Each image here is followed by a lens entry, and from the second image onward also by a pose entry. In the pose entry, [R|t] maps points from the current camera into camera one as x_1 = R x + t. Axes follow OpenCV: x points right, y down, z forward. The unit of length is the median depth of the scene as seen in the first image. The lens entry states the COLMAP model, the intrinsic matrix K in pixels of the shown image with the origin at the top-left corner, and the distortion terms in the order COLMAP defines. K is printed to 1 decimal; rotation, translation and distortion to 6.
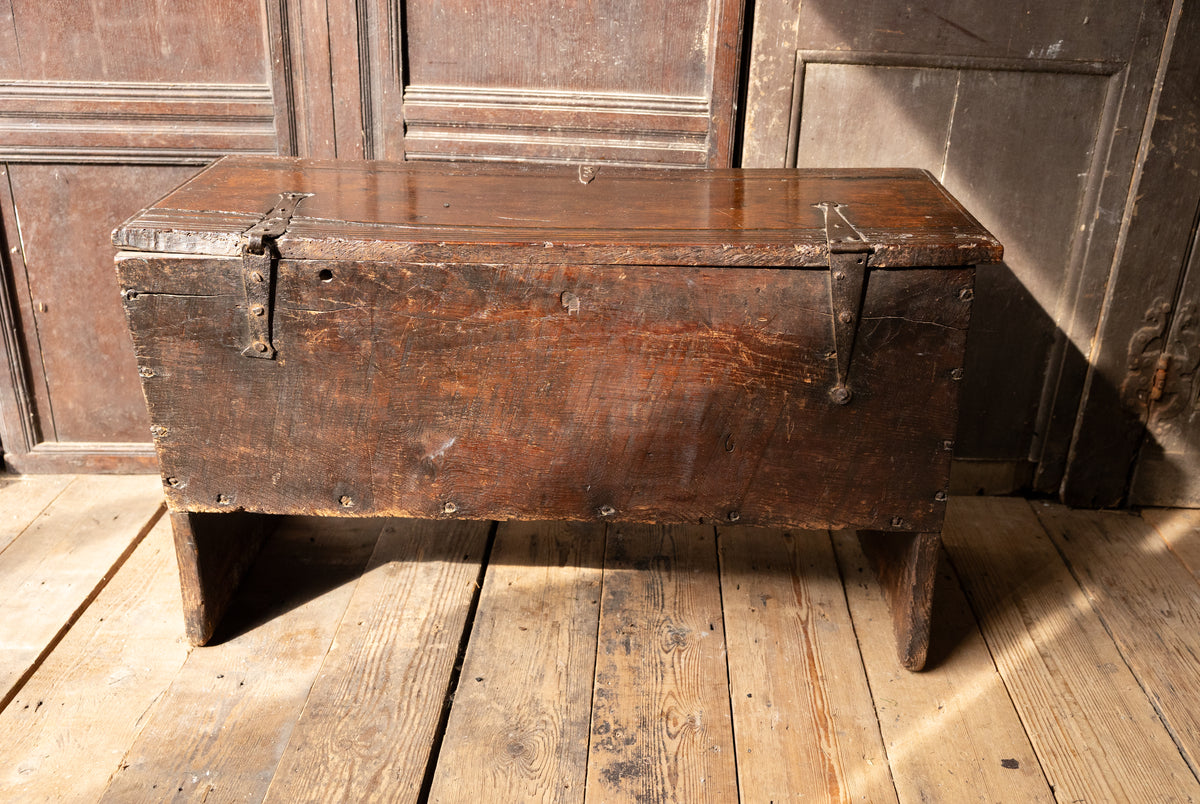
lens RADIAL K [[1104.1, 0, 599.6], [0, 1104.1, 403.6], [0, 0, 1]] dist [-0.011082, 0.026880]
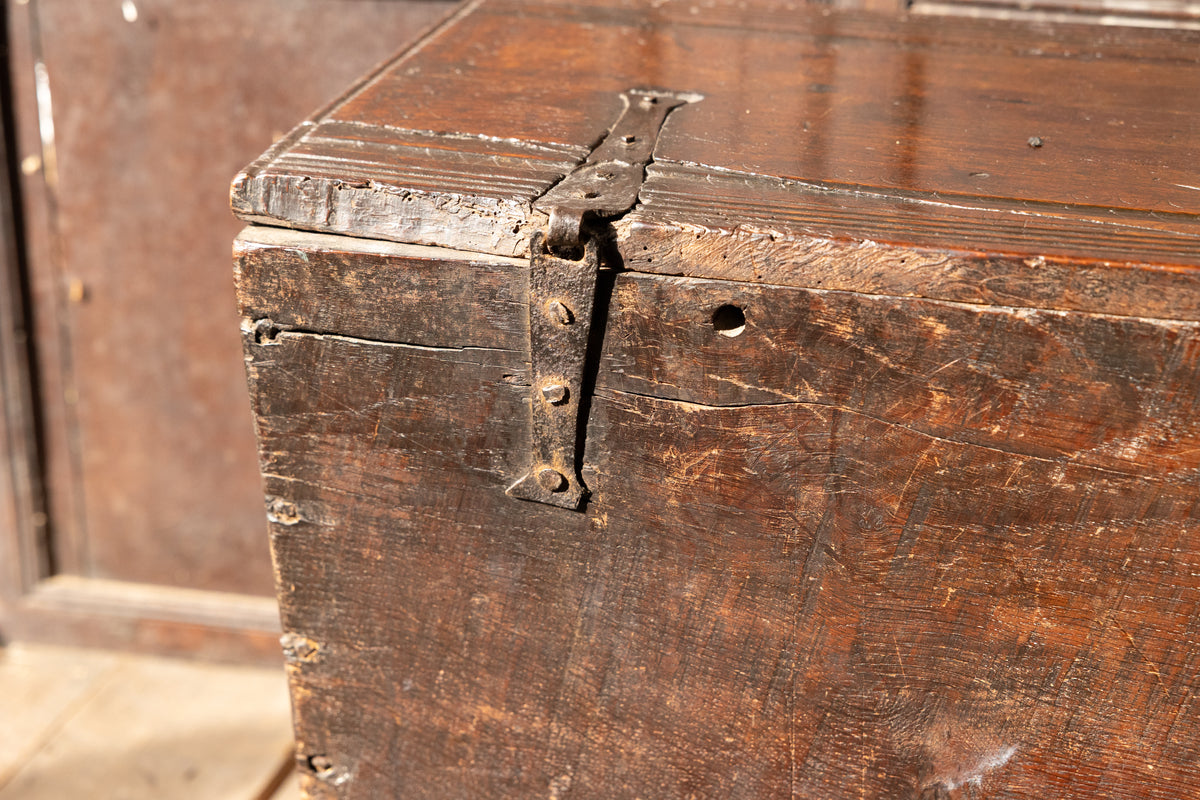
lens RADIAL K [[2275.8, 0, 601.0], [0, 2275.8, 386.1], [0, 0, 1]] dist [0.023578, 0.147330]
pose [[0.966922, 0.074332, -0.244002, -0.089116], [-0.078623, 0.996873, -0.007881, -0.079869], [0.242653, 0.026804, 0.969743, 0.194482]]
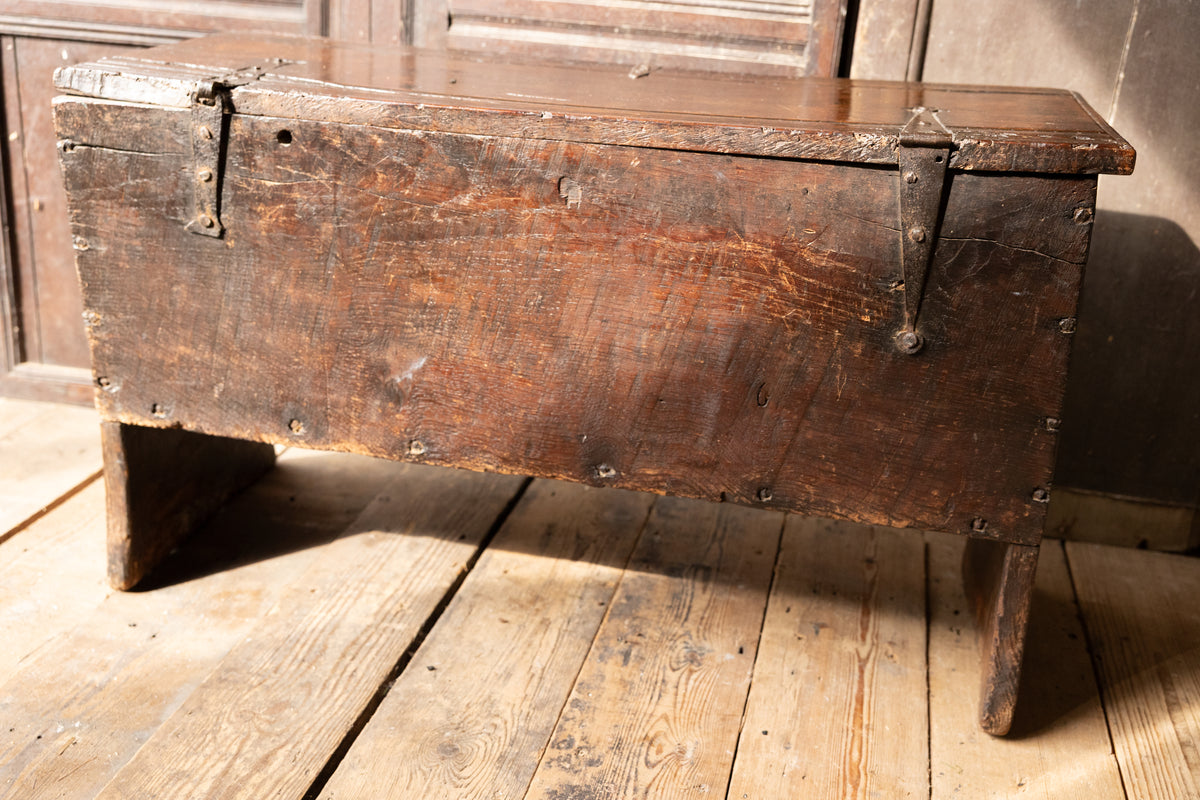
lens RADIAL K [[1268.8, 0, 601.1], [0, 1268.8, 397.9], [0, 0, 1]] dist [-0.003314, 0.032304]
pose [[0.983703, 0.097671, -0.150959, 0.145079], [-0.107785, 0.992343, -0.060316, 0.107068], [0.143912, 0.075604, 0.986698, 0.102771]]
